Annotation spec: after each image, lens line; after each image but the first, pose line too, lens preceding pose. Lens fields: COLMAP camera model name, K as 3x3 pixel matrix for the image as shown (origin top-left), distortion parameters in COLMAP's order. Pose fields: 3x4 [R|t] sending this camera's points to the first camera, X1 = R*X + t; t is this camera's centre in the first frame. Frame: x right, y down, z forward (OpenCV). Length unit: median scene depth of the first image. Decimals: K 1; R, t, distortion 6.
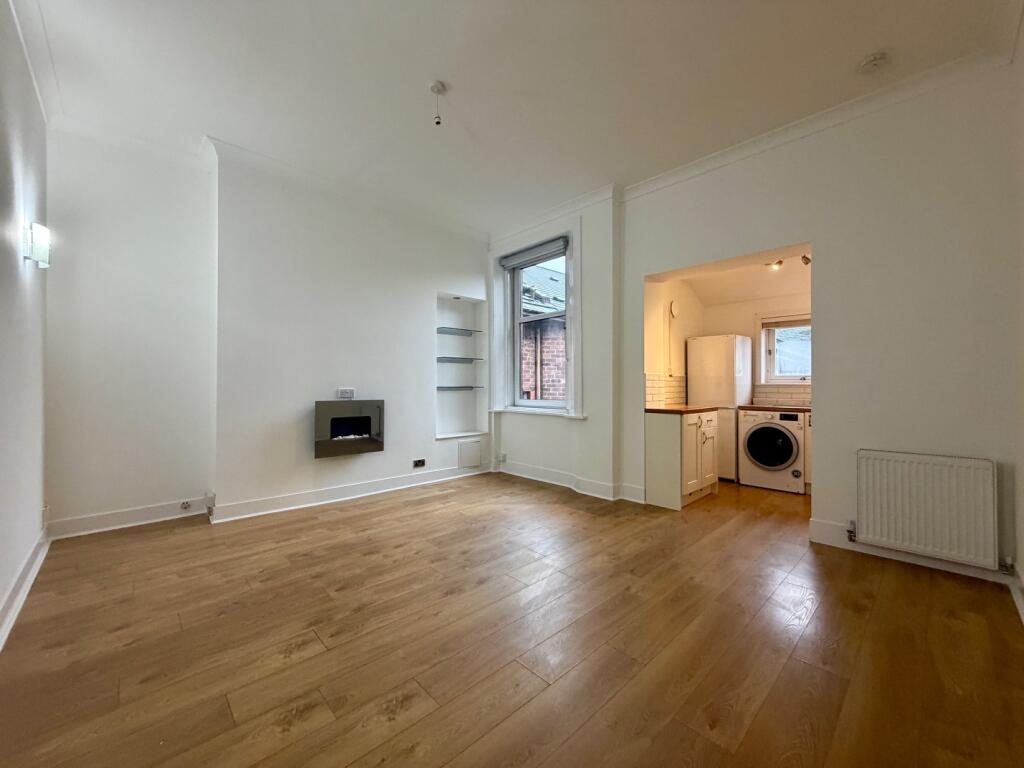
lens RADIAL K [[411.0, 0, 511.7], [0, 411.0, 383.5], [0, 0, 1]] dist [0.000826, 0.000050]
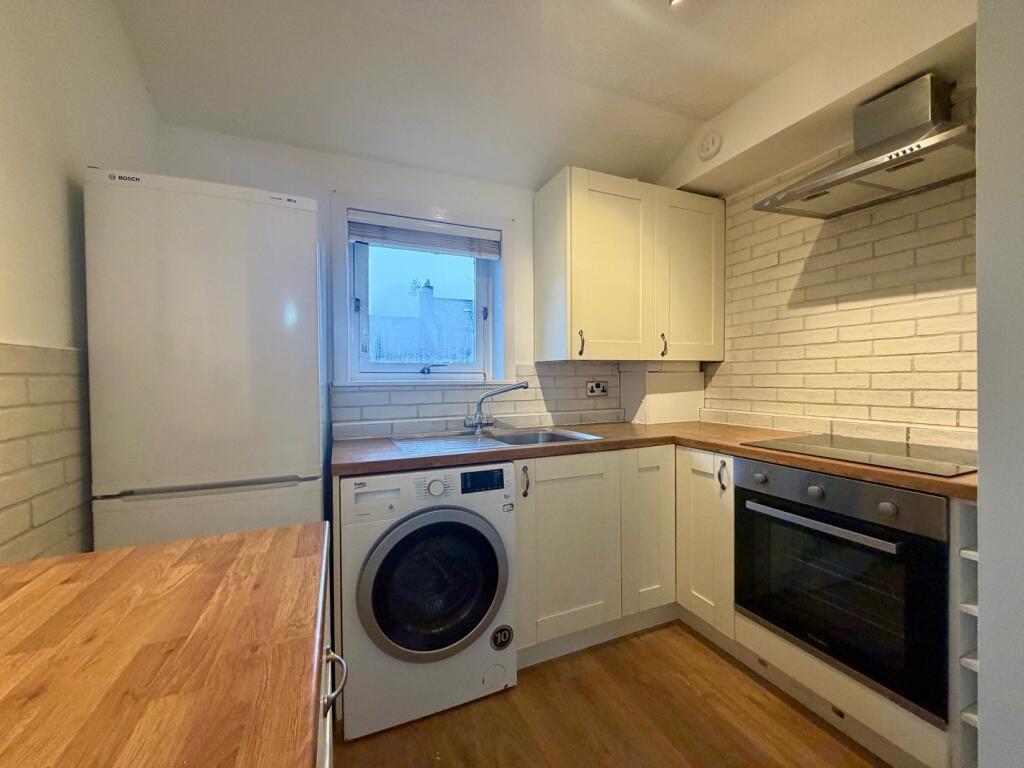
lens RADIAL K [[411.0, 0, 512.3], [0, 411.0, 383.3], [0, 0, 1]] dist [0.000826, 0.000050]
pose [[0.346891, -0.013568, 0.937807, 0.356122], [0.005811, 0.999907, 0.012317, -0.003099], [-0.937887, 0.001177, 0.346938, 0.842912]]
